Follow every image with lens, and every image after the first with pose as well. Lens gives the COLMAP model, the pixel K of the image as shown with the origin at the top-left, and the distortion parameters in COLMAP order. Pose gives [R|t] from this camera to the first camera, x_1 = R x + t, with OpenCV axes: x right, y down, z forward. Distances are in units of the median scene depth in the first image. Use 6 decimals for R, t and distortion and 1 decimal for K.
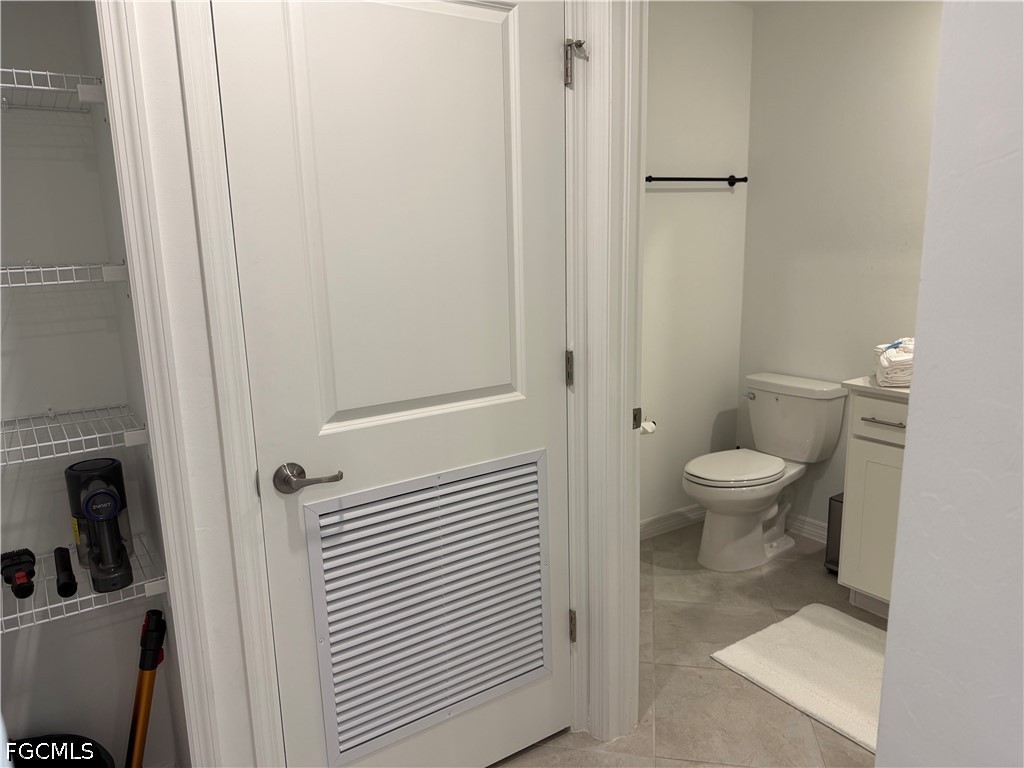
lens RADIAL K [[729.8, 0, 500.2], [0, 729.8, 384.9], [0, 0, 1]] dist [0.018676, -0.008087]
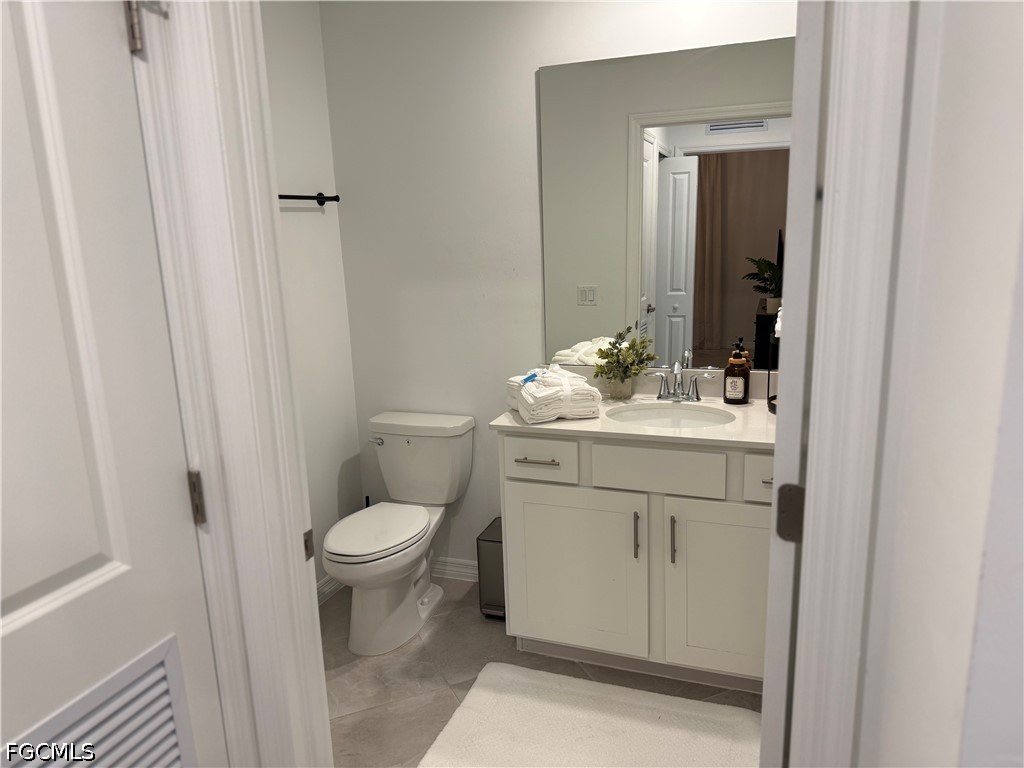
lens RADIAL K [[715.8, 0, 512.0], [0, 715.8, 384.0], [0, 0, 1]] dist [0.128096, -0.213612]
pose [[0.810584, -0.123757, 0.572397, -0.021154], [0.129732, 0.991078, 0.030562, -0.065633], [-0.571072, 0.049485, 0.819407, 0.197924]]
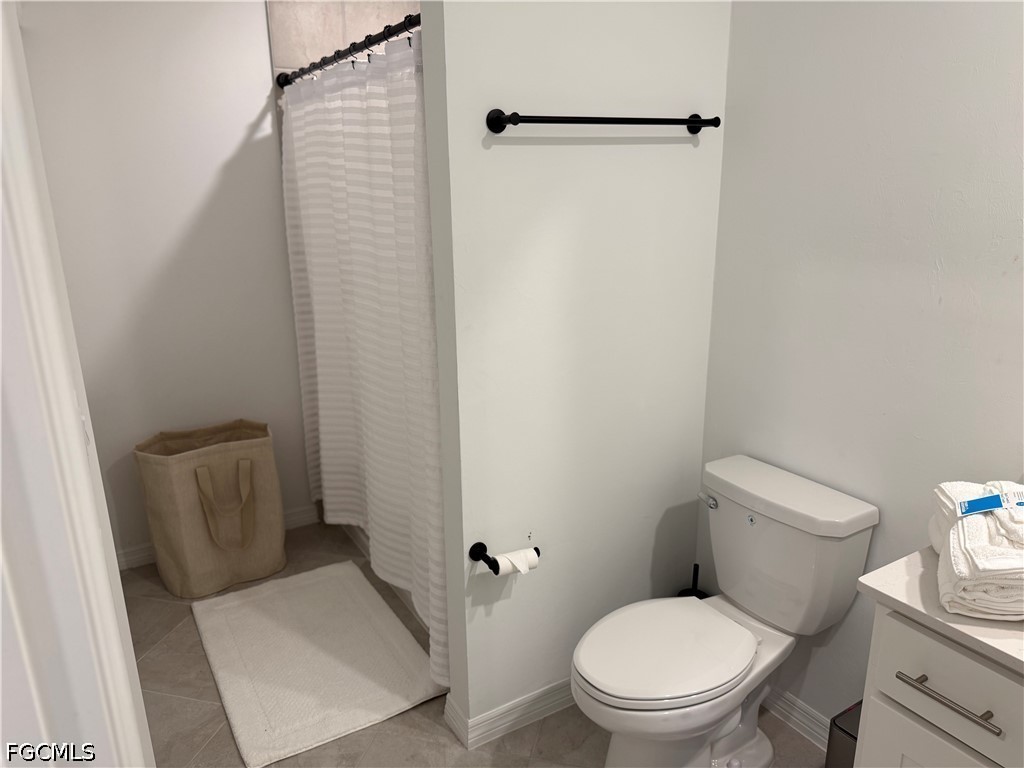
lens RADIAL K [[735.1, 0, 497.9], [0, 735.1, 388.8], [0, 0, 1]] dist [-0.001705, -0.005496]
pose [[0.998654, 0.020312, -0.047729, 0.217749], [-0.016342, 0.996488, 0.082130, -0.131613], [0.049229, -0.081239, 0.995478, 0.453809]]
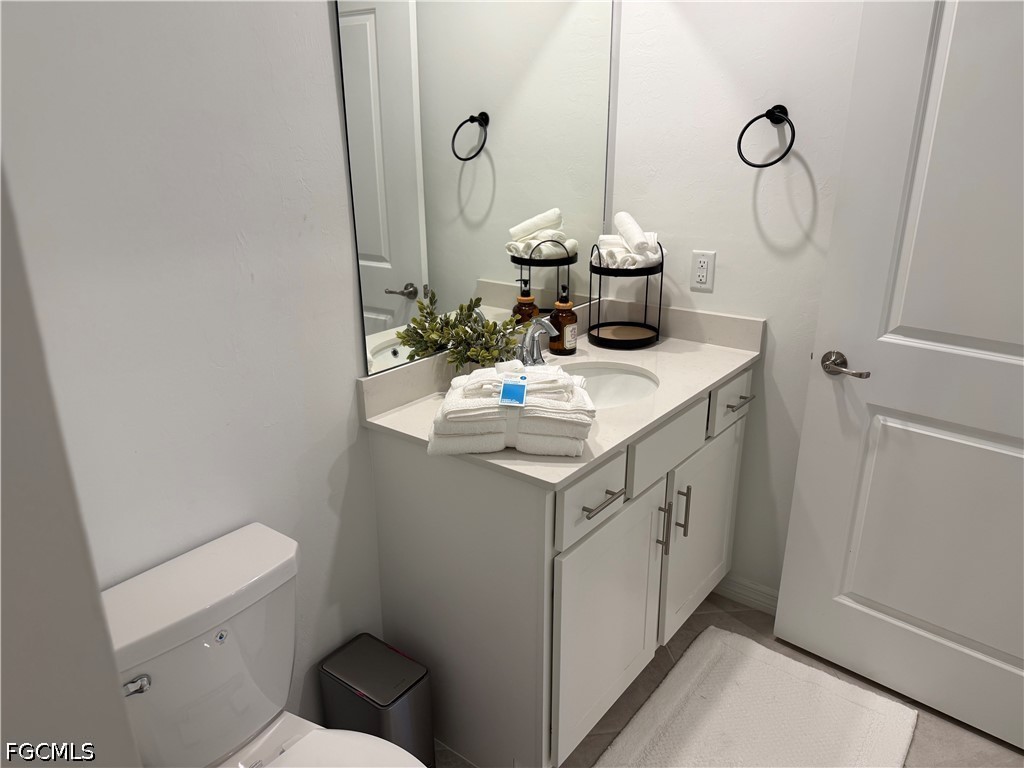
lens RADIAL K [[715.8, 0, 512.0], [0, 715.8, 384.0], [0, 0, 1]] dist [0.128096, -0.213612]
pose [[-0.321265, -0.289430, 0.901676, 0.013454], [0.198792, 0.910323, 0.363035, -0.227741], [-0.925889, 0.295876, -0.234918, 0.952734]]
